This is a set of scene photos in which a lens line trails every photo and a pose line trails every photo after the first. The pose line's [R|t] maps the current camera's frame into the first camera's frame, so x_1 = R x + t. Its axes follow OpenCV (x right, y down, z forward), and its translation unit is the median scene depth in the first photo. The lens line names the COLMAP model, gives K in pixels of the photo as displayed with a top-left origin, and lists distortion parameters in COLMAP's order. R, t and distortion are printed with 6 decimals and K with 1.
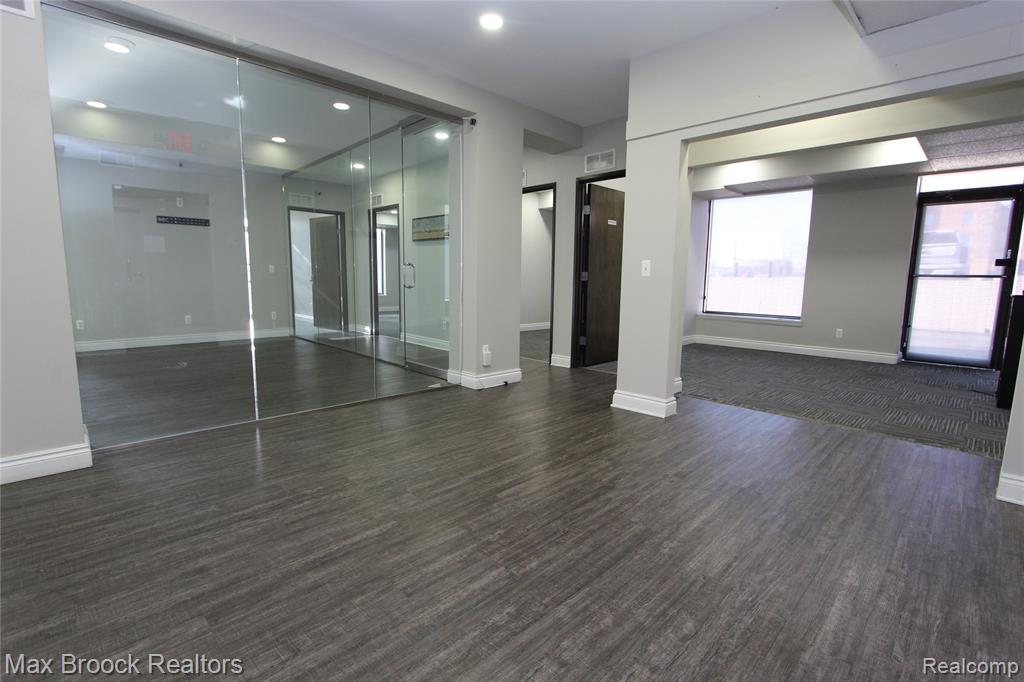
lens RADIAL K [[468.6, 0, 507.1], [0, 468.6, 341.7], [0, 0, 1]] dist [-0.019257, 0.001489]
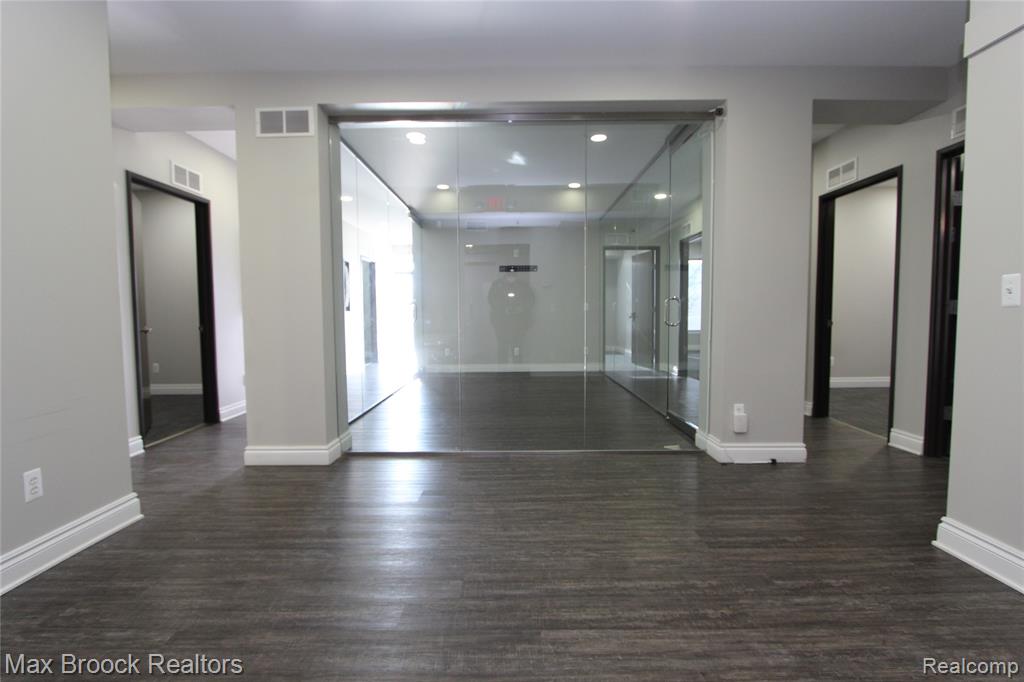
lens RADIAL K [[468.6, 0, 511.4], [0, 468.6, 340.8], [0, 0, 1]] dist [-0.019257, 0.001489]
pose [[0.718221, 0.023605, -0.695414, 0.355974], [-0.077069, 0.995974, -0.045790, -0.052771], [0.691533, 0.086482, 0.717149, 0.390309]]
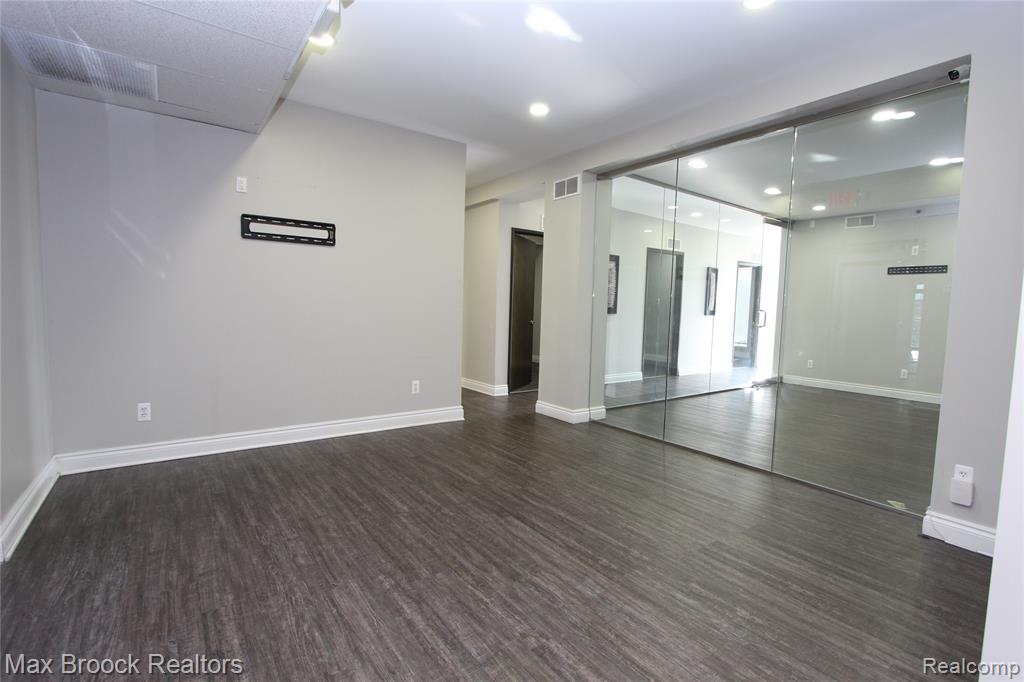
lens RADIAL K [[468.6, 0, 516.6], [0, 468.6, 341.1], [0, 0, 1]] dist [-0.019257, 0.001489]
pose [[-0.128968, 0.056349, -0.990047, 0.936399], [-0.164725, 0.983296, 0.077422, -0.156985], [0.977872, 0.173070, -0.117532, 0.938502]]
